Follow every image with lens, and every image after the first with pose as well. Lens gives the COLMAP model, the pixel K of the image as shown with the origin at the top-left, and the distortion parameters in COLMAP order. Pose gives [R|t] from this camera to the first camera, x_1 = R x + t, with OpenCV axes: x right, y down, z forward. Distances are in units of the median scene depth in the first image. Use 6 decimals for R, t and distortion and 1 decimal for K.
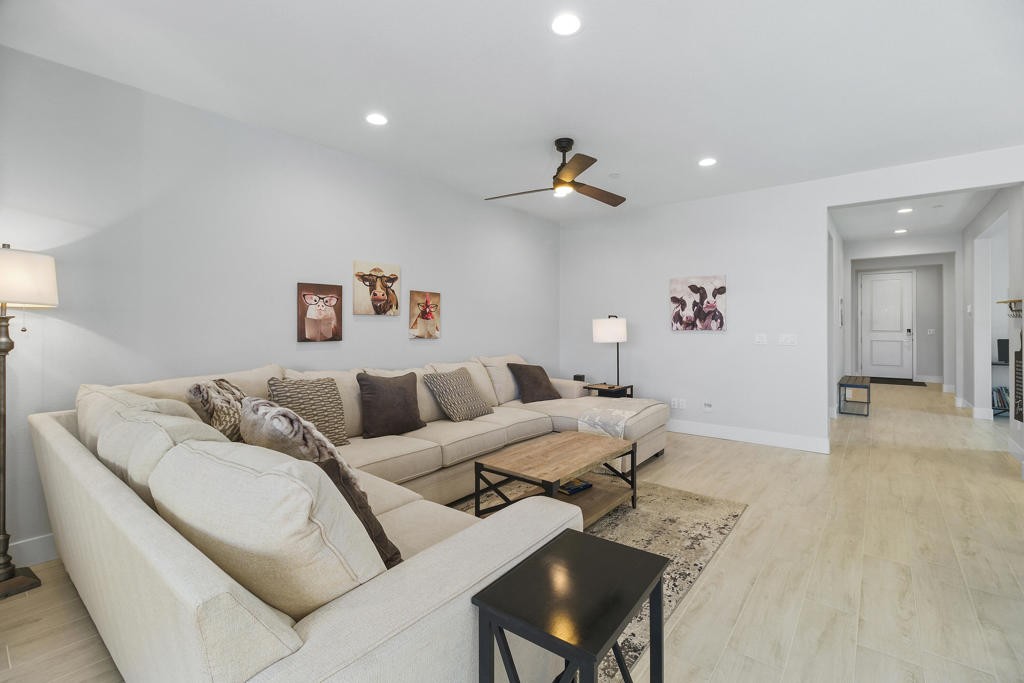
lens RADIAL K [[450.9, 0, 516.6], [0, 450.9, 324.5], [0, 0, 1]] dist [-0.002658, -0.000444]
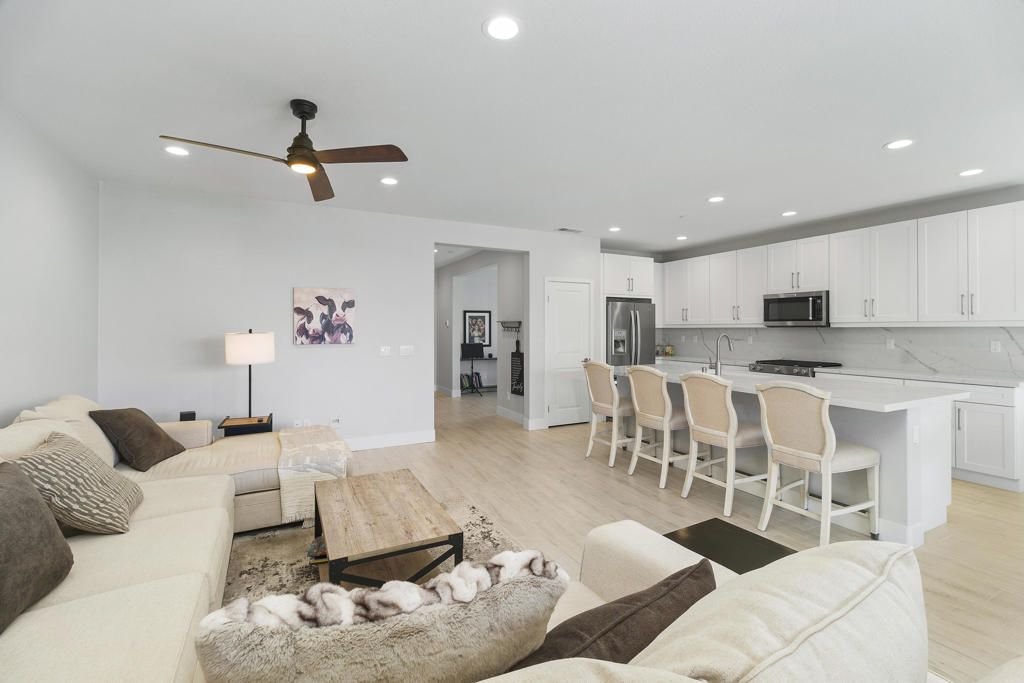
lens RADIAL K [[450.9, 0, 516.6], [0, 450.9, 324.5], [0, 0, 1]] dist [-0.002658, -0.000444]
pose [[0.403774, 0.009799, 0.914806, -0.358363], [-0.000877, 0.999946, -0.010323, -0.022370], [-0.914858, 0.003366, 0.403761, 0.289604]]
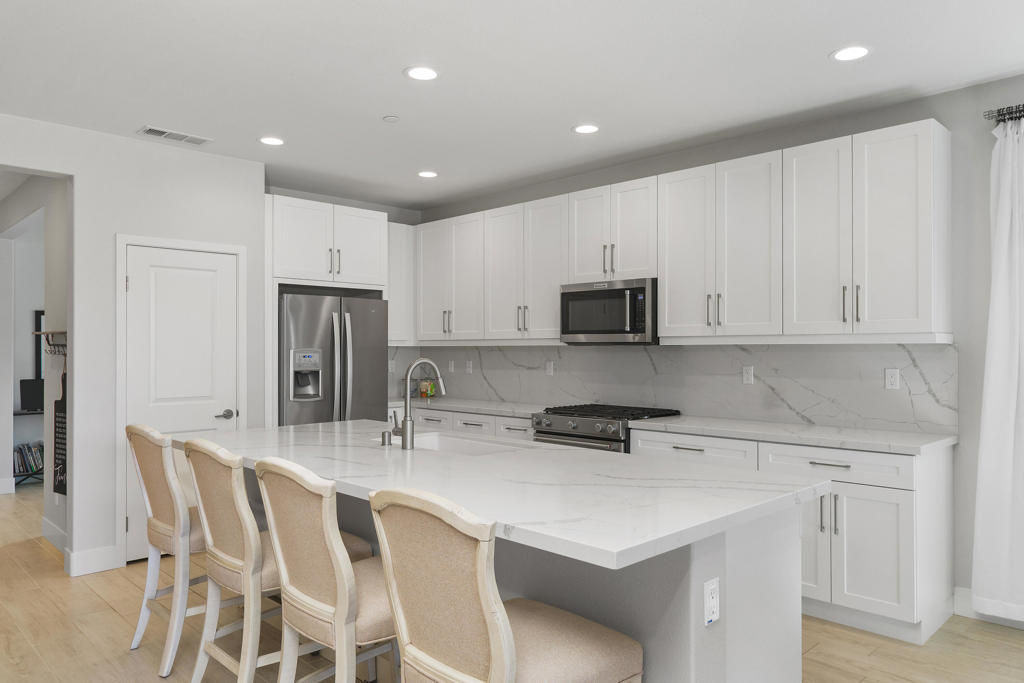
lens RADIAL K [[710.5, 0, 519.9], [0, 710.5, 343.8], [0, 0, 1]] dist [0.000973, 0.001330]
pose [[0.112223, 0.007050, 0.993658, 0.024556], [0.000518, 0.999974, -0.007153, -0.022652], [-0.993683, 0.001317, 0.112216, 0.093626]]
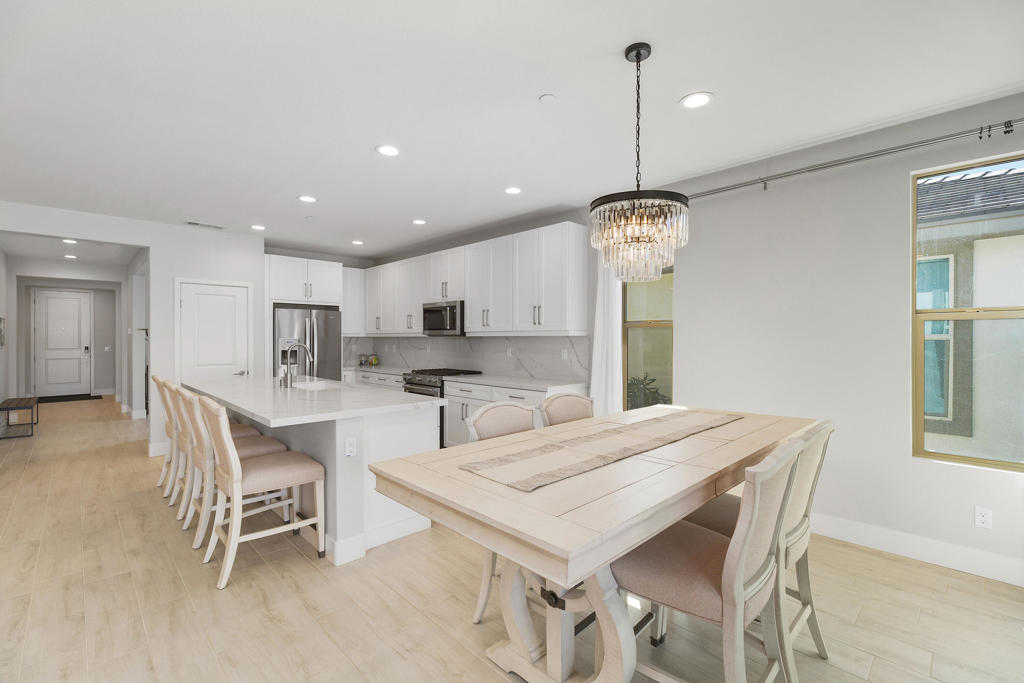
lens RADIAL K [[452.2, 0, 516.6], [0, 452.2, 340.3], [0, 0, 1]] dist [-0.002701, -0.000378]
pose [[0.115956, -0.004549, 0.993244, -0.136798], [-0.000531, 0.999989, 0.004642, -0.023291], [-0.993254, -0.001065, 0.115953, -0.278601]]
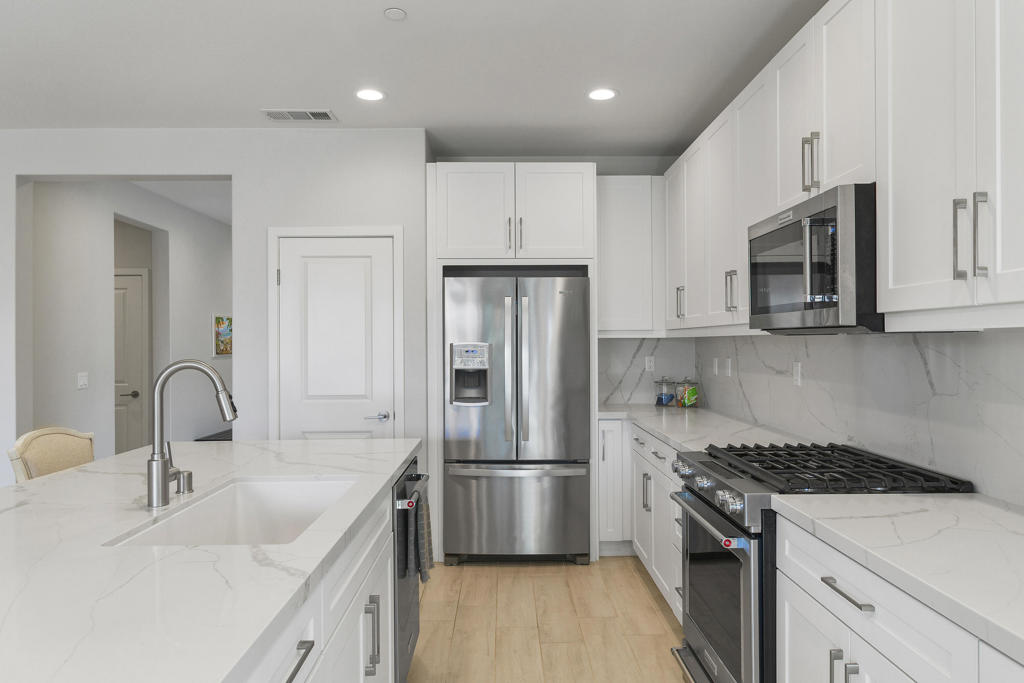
lens RADIAL K [[681.2, 0, 515.3], [0, 681.2, 337.9], [0, 0, 1]] dist [0.000371, -0.000643]
pose [[0.767977, -0.001069, 0.640477, 0.616736], [0.006342, 0.999962, -0.005935, -0.023214], [-0.640446, 0.008620, 0.767955, -0.182008]]
